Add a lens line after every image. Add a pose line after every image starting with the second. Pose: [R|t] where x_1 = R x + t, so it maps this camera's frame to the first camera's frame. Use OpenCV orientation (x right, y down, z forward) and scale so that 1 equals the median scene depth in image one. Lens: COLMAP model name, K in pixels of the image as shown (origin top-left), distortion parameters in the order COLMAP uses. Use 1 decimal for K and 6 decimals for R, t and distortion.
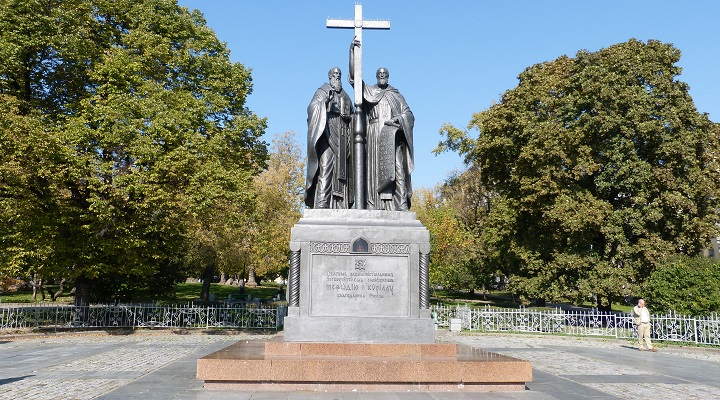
lens RADIAL K [[665.9, 0, 360.7], [0, 665.9, 202.4], [0, 0, 1]] dist [-0.045445, -0.001369]
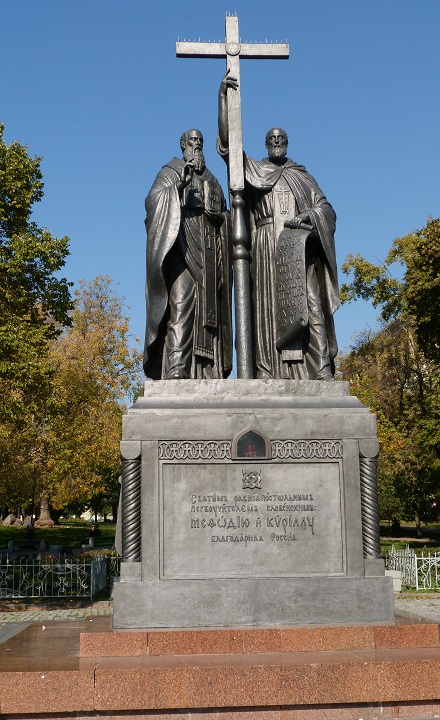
lens RADIAL K [[954.4, 0, 220.0], [0, 954.4, 359.6], [0, 0, 1]] dist [-0.050882, 0.000000]
pose [[0.999330, -0.025469, 0.026302, -0.041907], [0.026566, 0.998754, -0.042244, 0.026075], [-0.025193, 0.042915, 0.998761, 0.210497]]
